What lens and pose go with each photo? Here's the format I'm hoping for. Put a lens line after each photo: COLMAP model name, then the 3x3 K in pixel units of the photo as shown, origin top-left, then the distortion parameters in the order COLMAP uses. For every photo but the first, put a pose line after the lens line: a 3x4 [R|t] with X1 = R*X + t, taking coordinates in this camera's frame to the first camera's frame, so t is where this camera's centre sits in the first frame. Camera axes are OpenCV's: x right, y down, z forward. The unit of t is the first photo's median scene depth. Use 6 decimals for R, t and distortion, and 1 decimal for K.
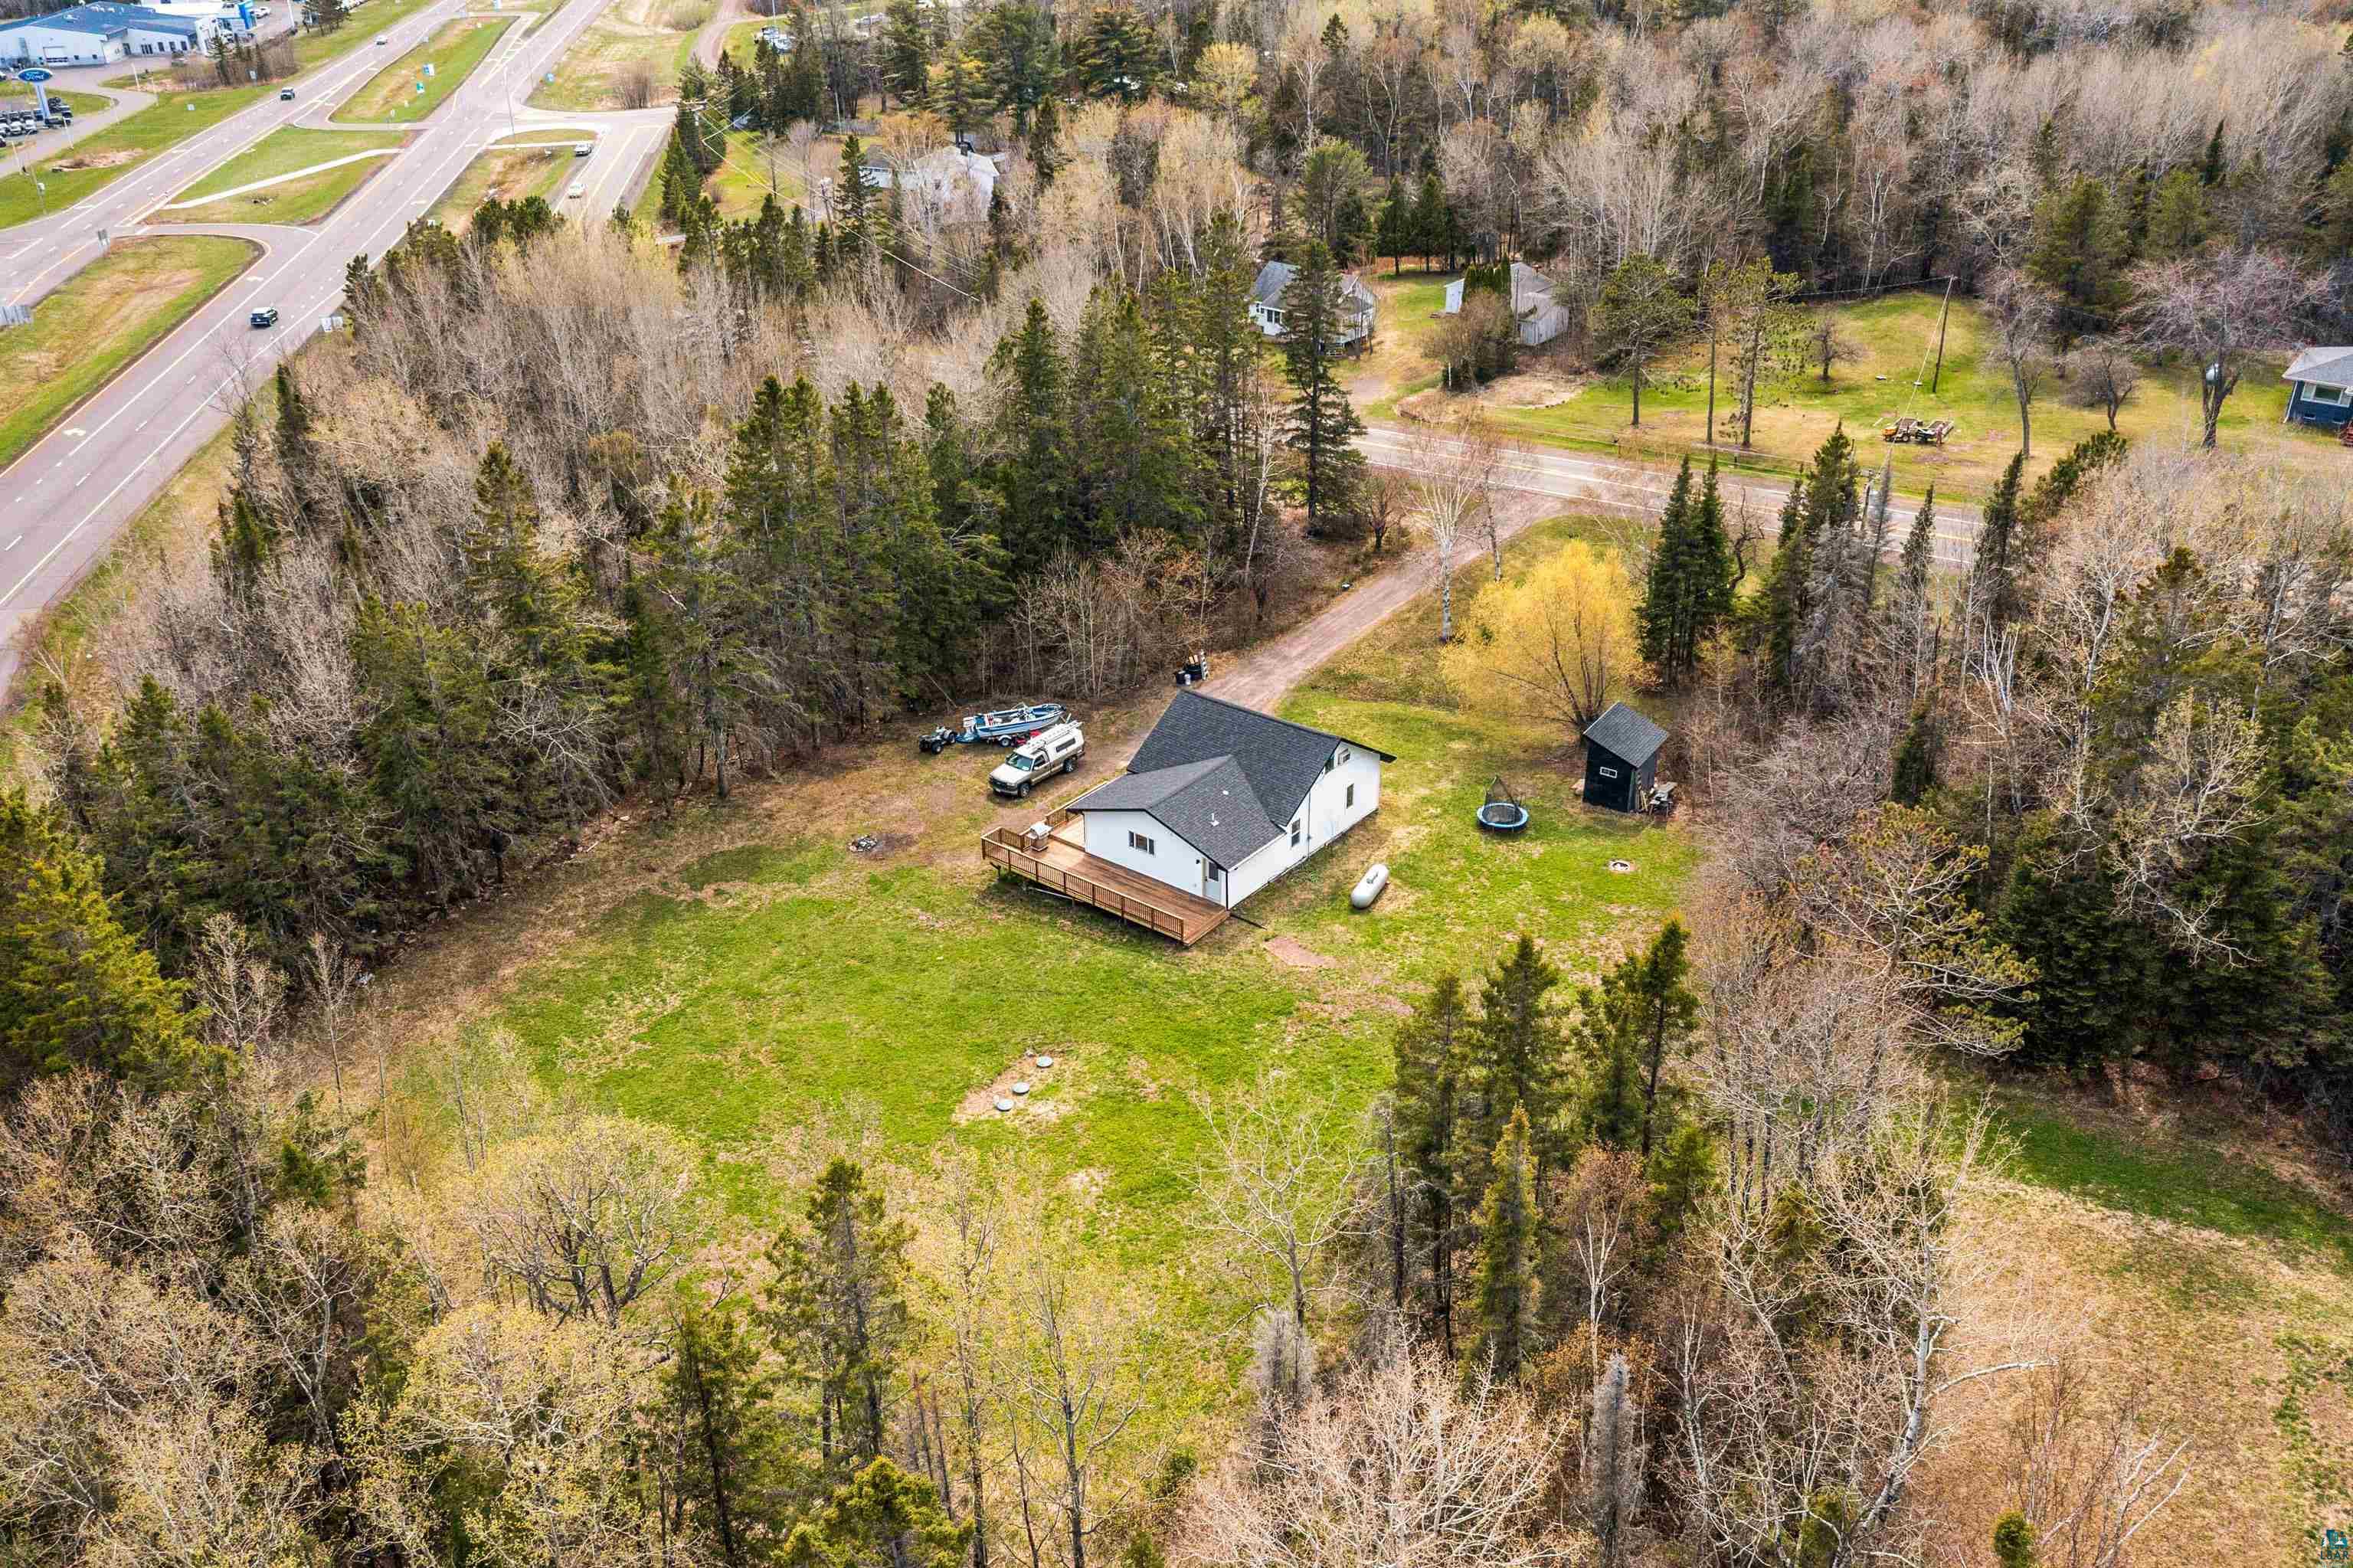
lens RADIAL K [[1847.3, 0, 1172.4], [0, 1847.3, 783.7], [0, 0, 1]] dist [-0.026969, 0.008478]
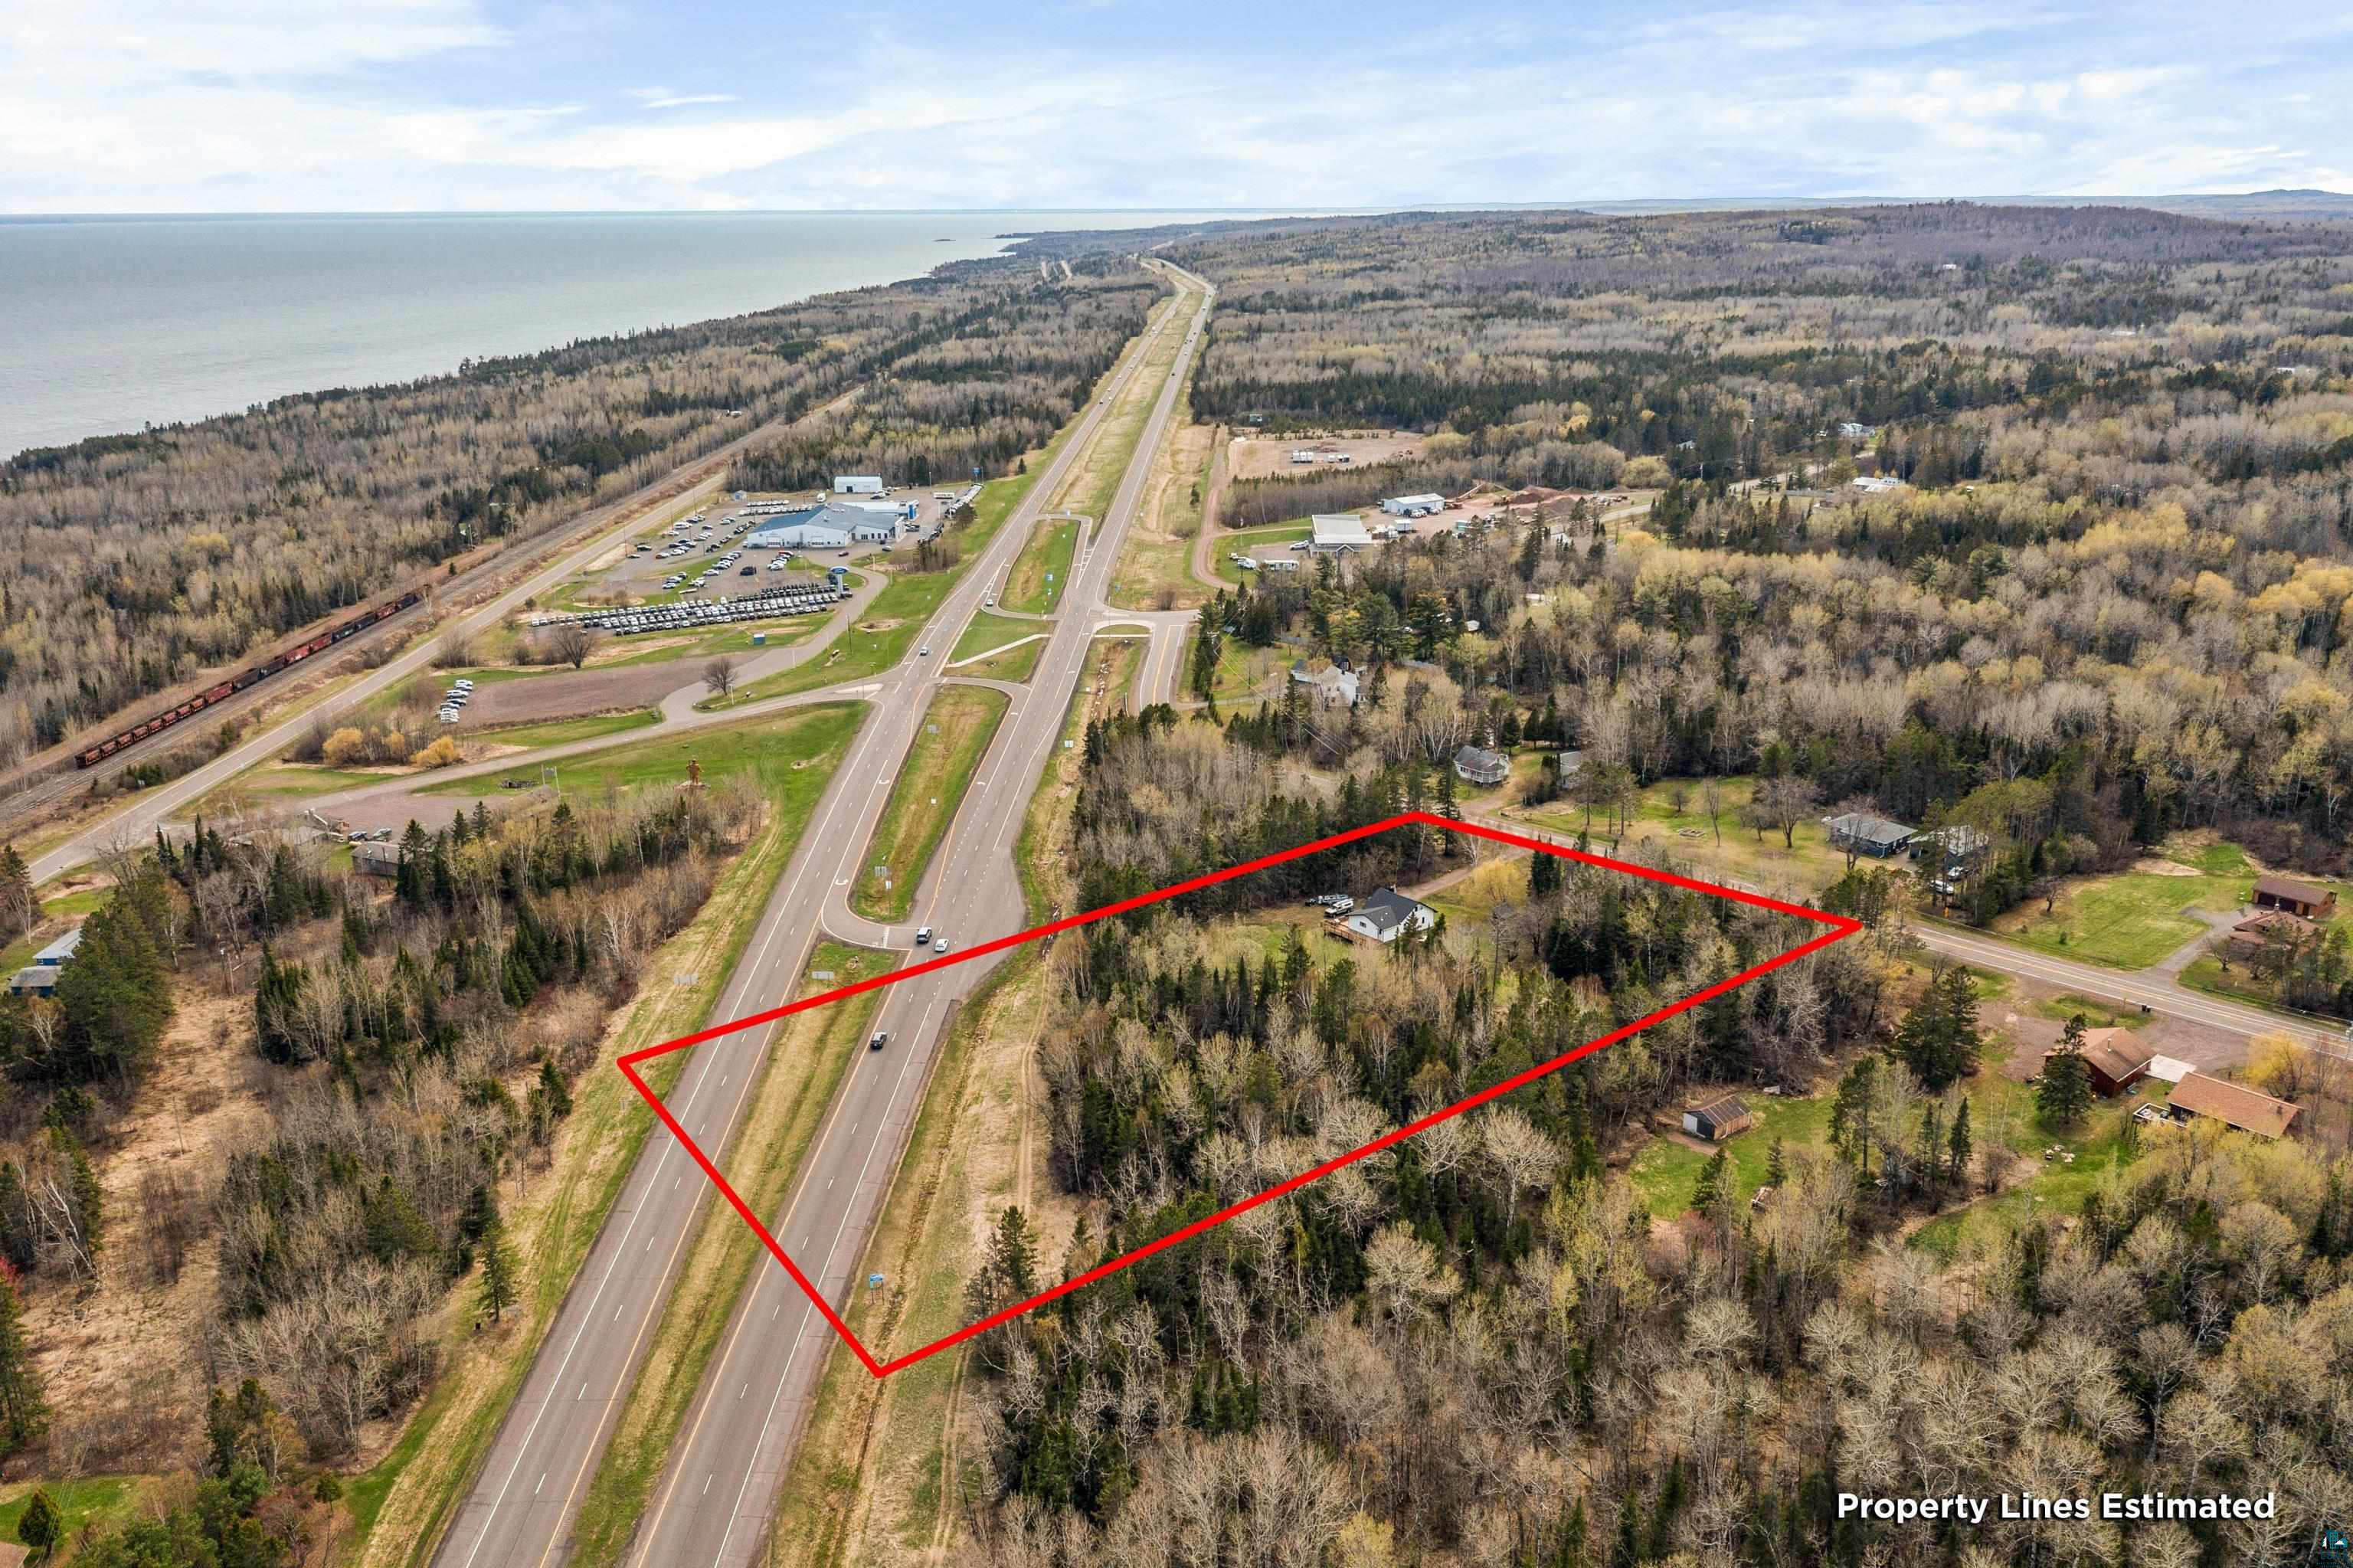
lens RADIAL K [[1847.3, 0, 1172.4], [0, 1847.3, 783.7], [0, 0, 1]] dist [-0.026969, 0.008478]
pose [[0.977060, 0.067784, -0.201887, 0.177718], [-0.104707, 0.978399, -0.178246, 0.238640], [0.185444, 0.195296, 0.963052, -1.422006]]
